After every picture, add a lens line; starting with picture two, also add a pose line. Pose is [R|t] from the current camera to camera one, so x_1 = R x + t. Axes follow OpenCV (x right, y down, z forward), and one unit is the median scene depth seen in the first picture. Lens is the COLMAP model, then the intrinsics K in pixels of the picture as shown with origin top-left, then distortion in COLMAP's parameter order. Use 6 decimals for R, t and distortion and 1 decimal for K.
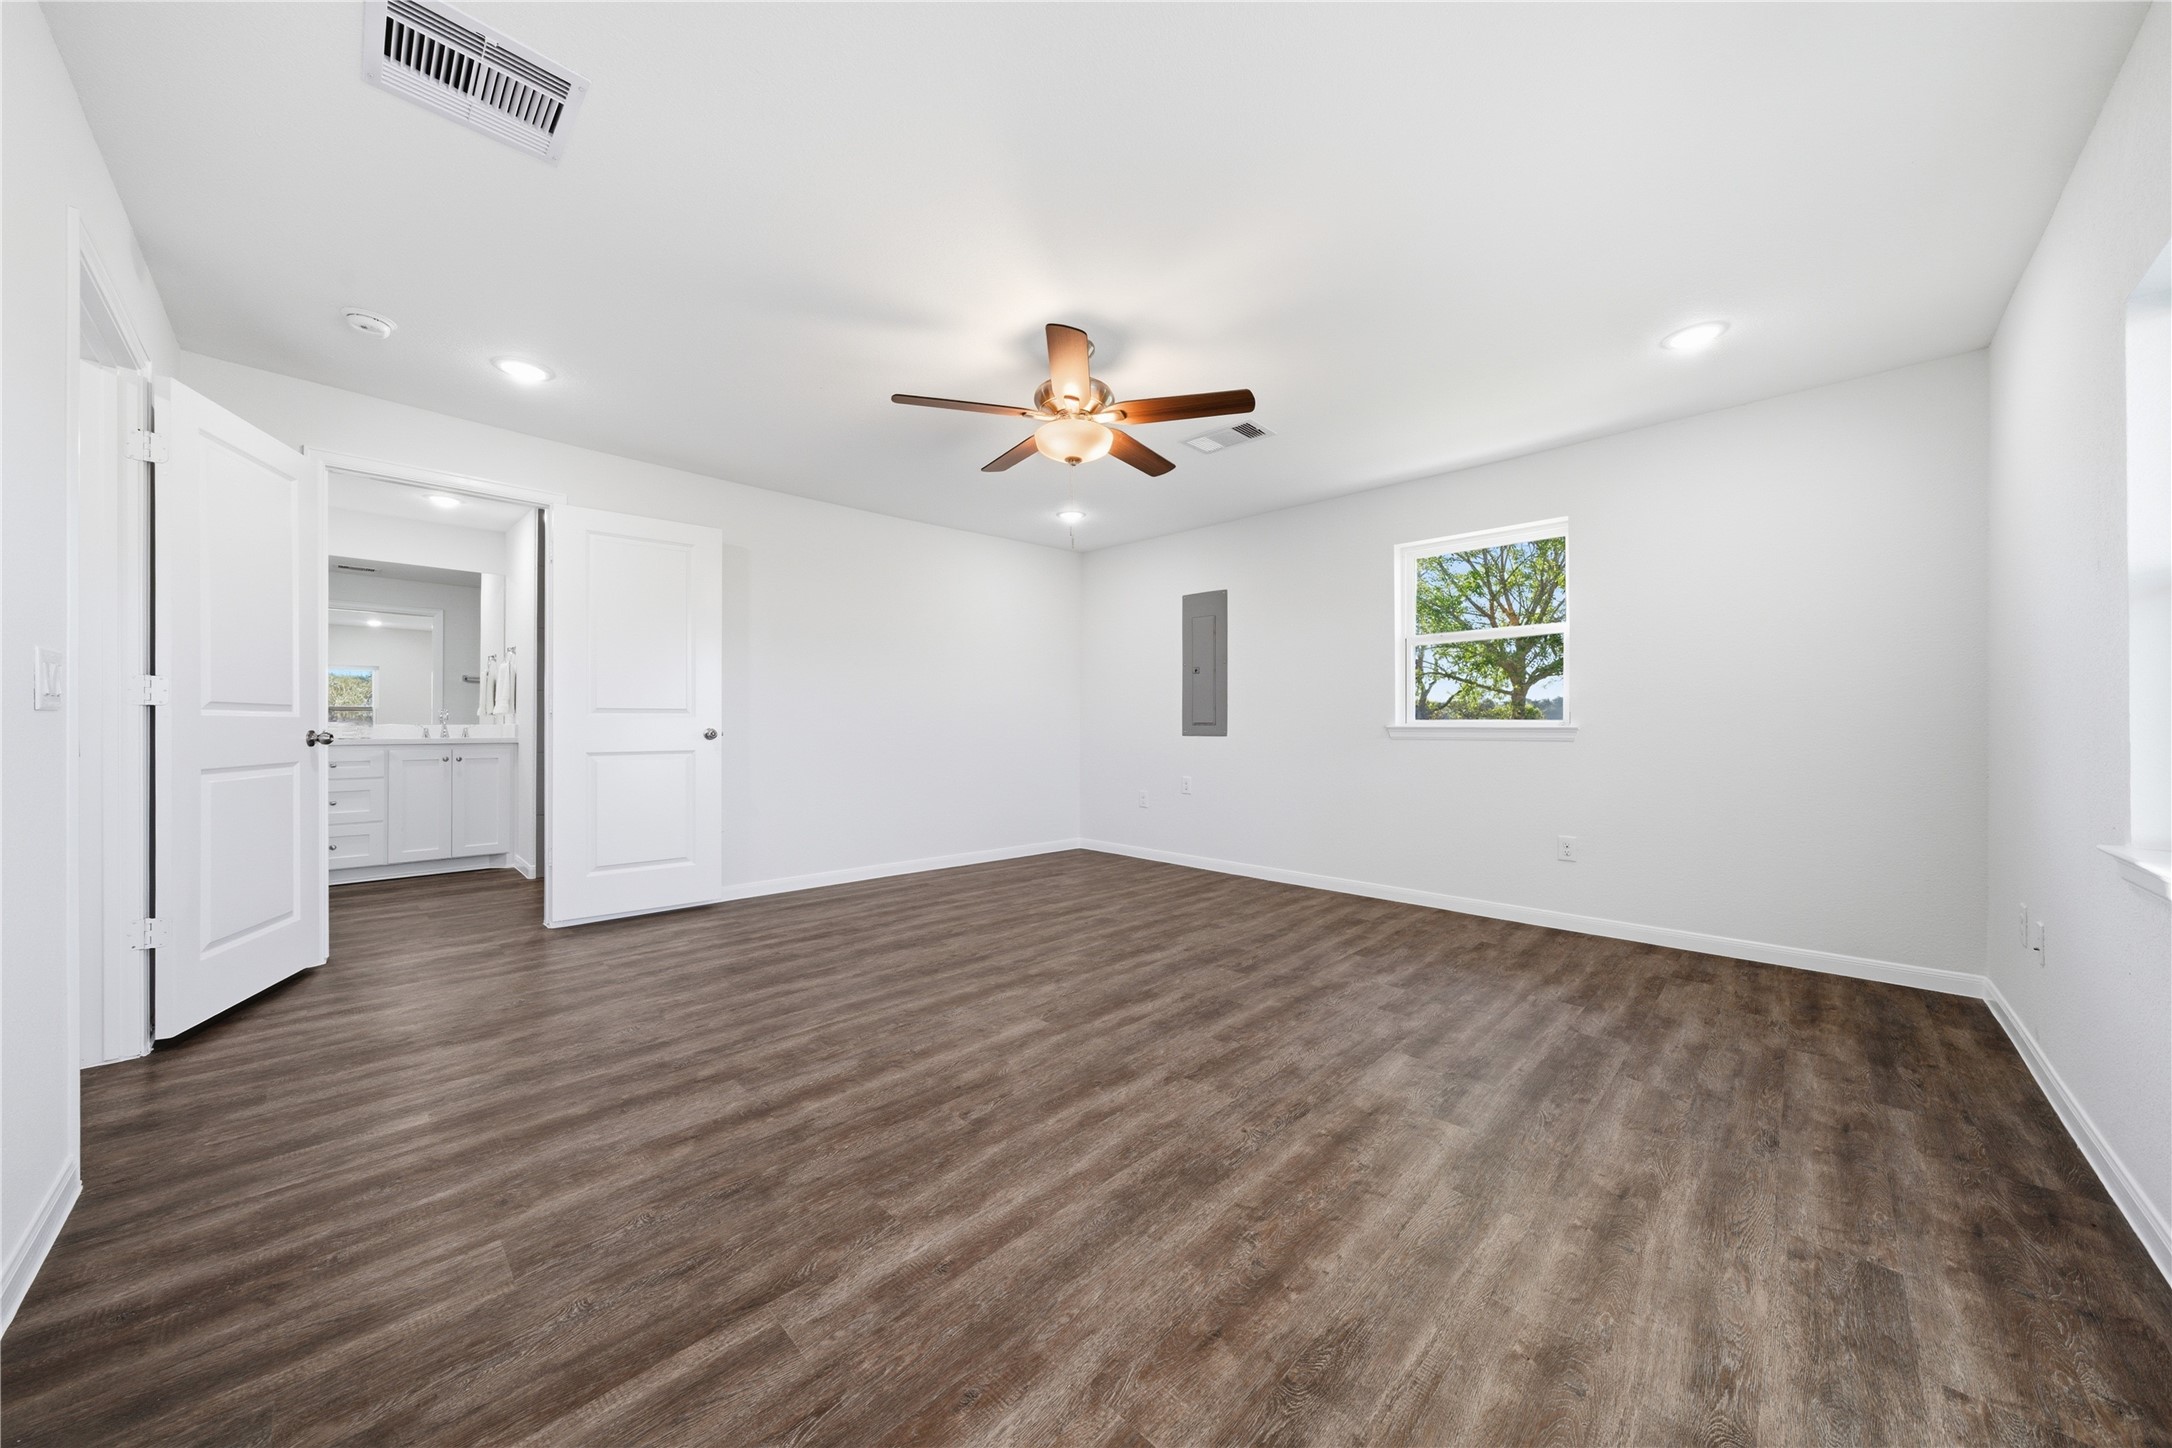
lens RADIAL K [[749.8, 0, 1087.4], [0, 749.8, 716.5], [0, 0, 1]] dist [0.000300, 0.000165]
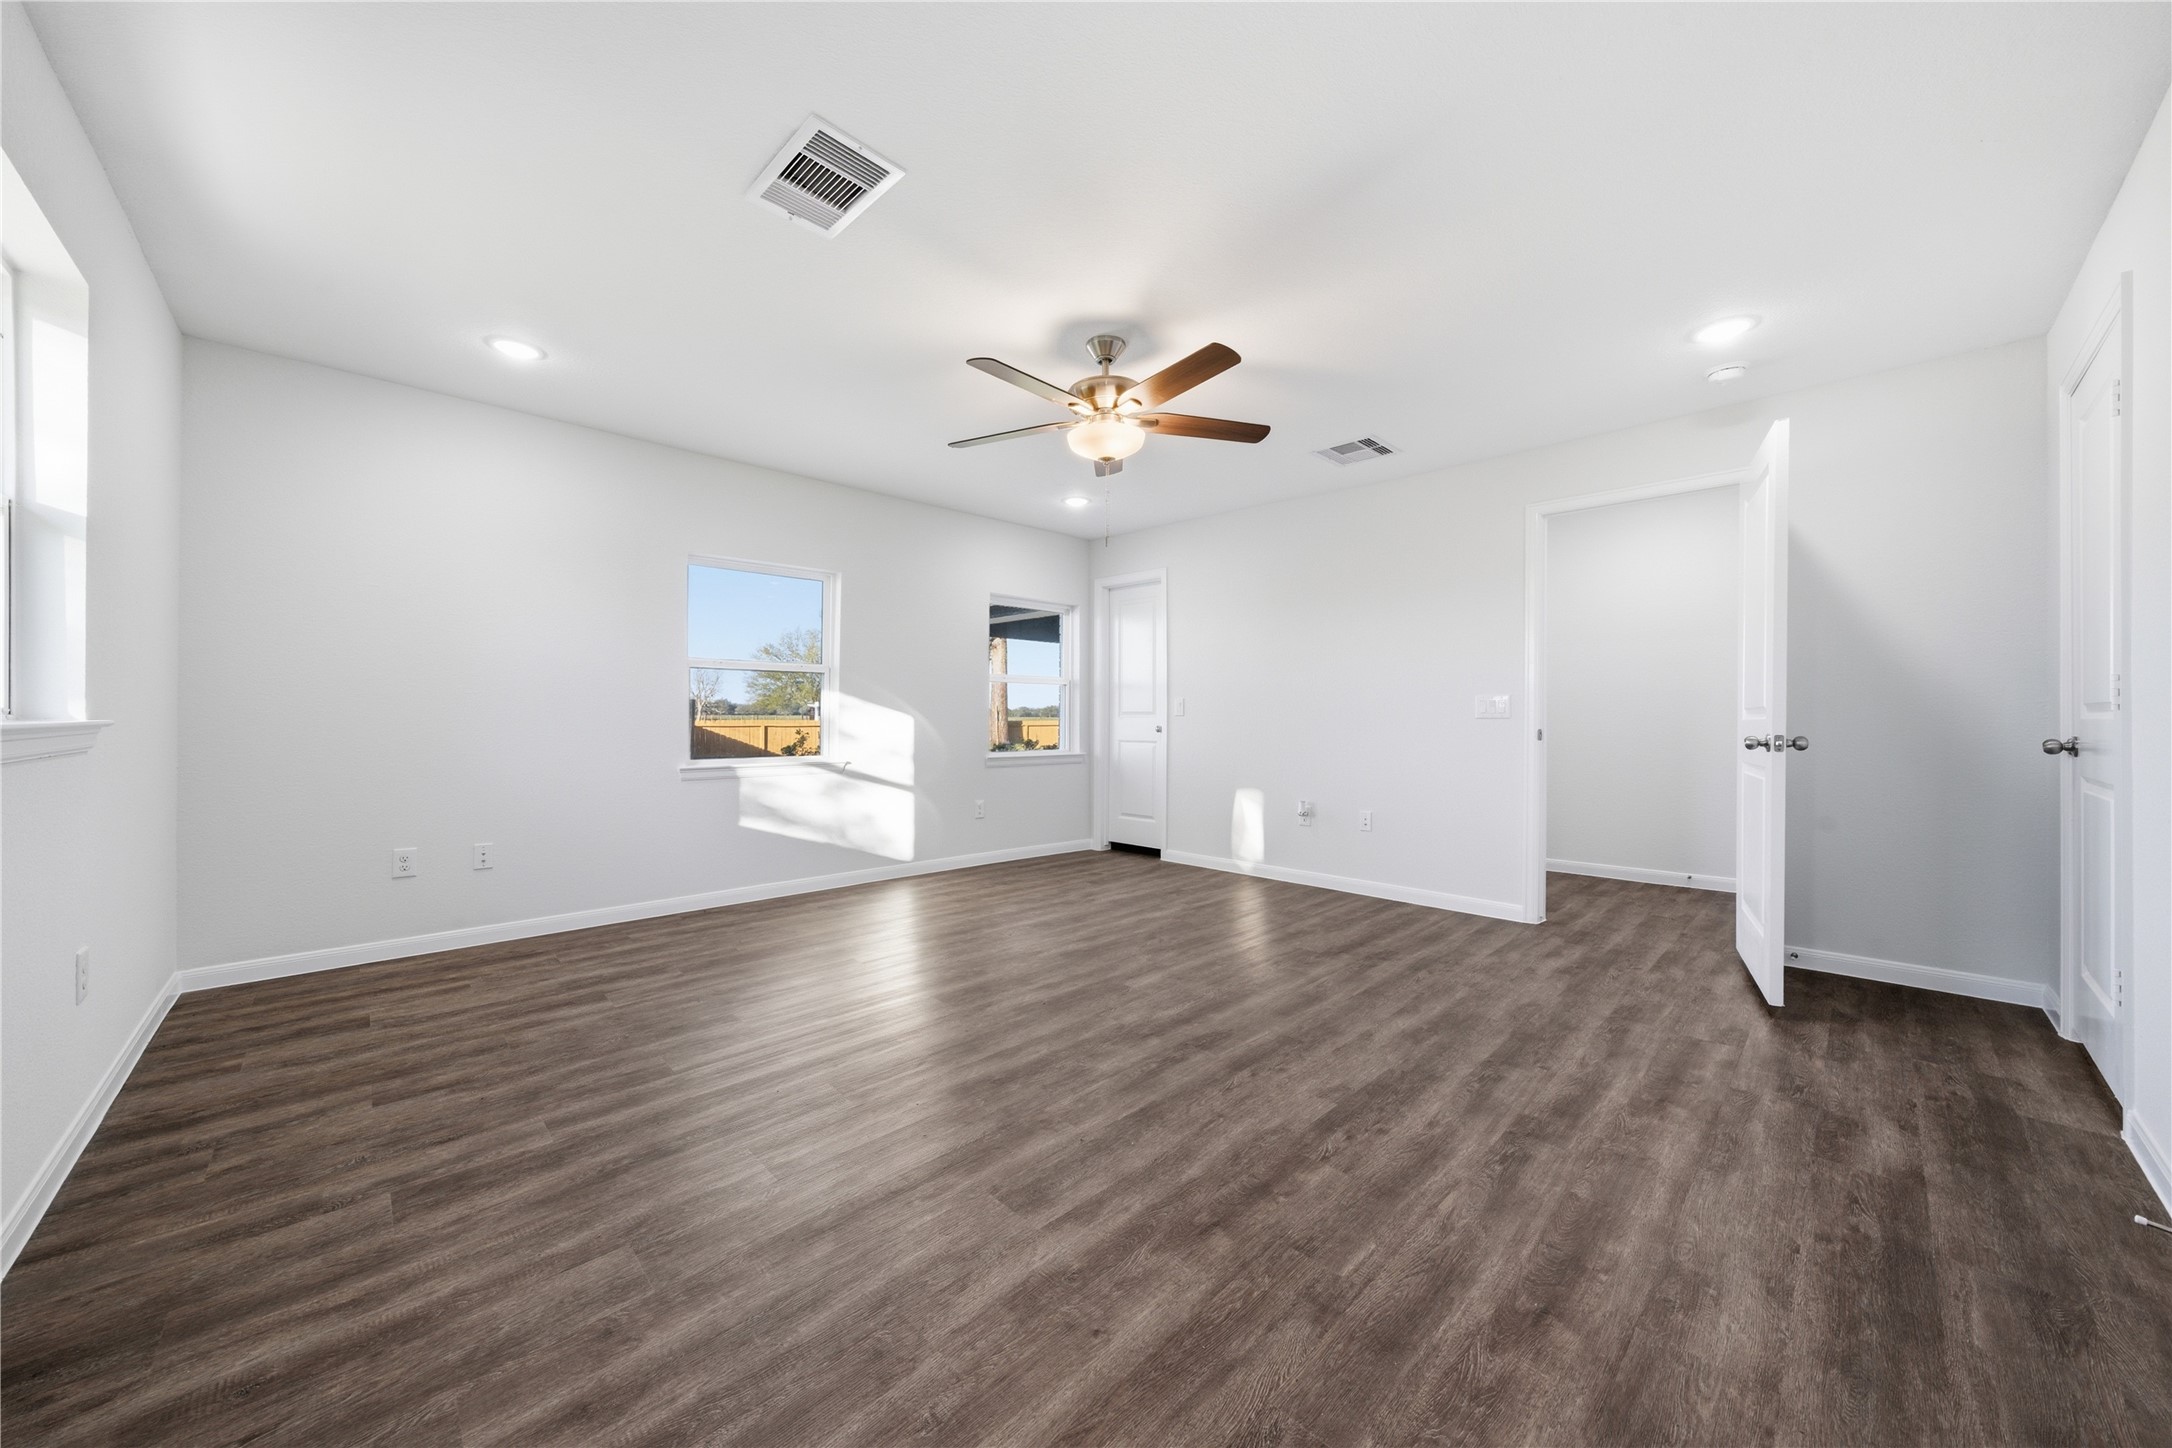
lens RADIAL K [[749.8, 0, 1087.4], [0, 749.8, 716.5], [0, 0, 1]] dist [0.000300, 0.000165]
pose [[-0.999536, -0.008404, 0.029262, -0.024702], [-0.008796, 0.999873, -0.013295, 0.015686], [-0.029147, -0.013546, -0.999483, 1.950525]]
